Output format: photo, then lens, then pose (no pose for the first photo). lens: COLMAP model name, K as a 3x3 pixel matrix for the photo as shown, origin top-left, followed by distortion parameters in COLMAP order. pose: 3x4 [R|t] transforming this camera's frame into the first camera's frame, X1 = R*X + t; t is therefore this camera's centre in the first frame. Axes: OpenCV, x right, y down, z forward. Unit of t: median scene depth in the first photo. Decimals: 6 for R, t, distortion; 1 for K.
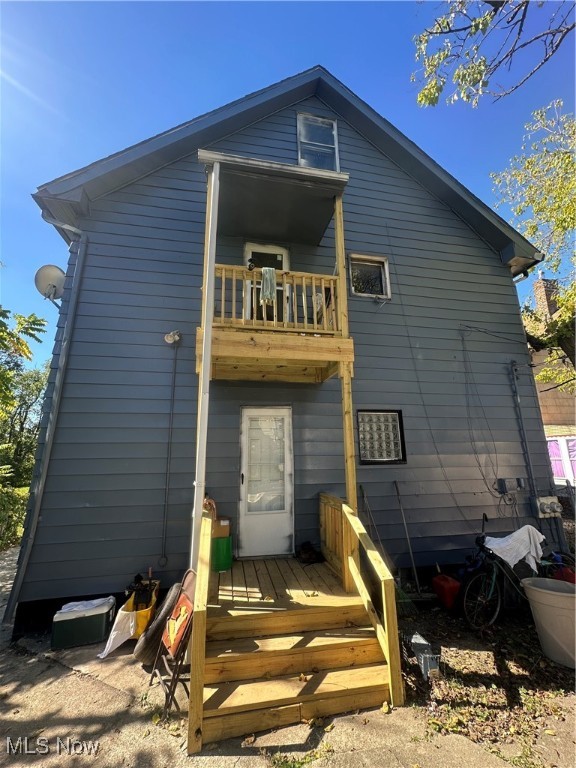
lens RADIAL K [[306.1, 0, 287.7], [0, 306.1, 382.7], [0, 0, 1]] dist [-0.009875, 0.000086]
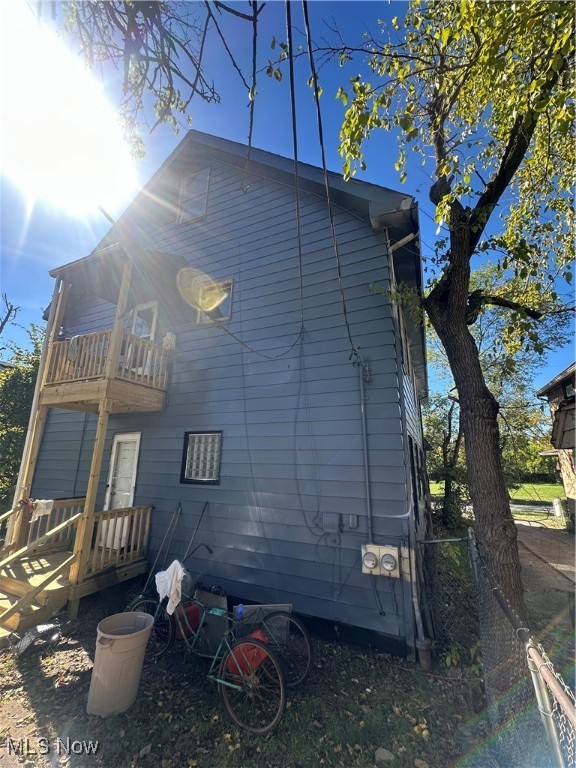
lens RADIAL K [[306.1, 0, 287.9], [0, 306.1, 384.0], [0, 0, 1]] dist [-0.009875, 0.000086]
pose [[0.823330, -0.119640, -0.554809, 1.160946], [0.108843, 0.992670, -0.052540, 0.015581], [0.557028, -0.017129, 0.830317, 0.304900]]
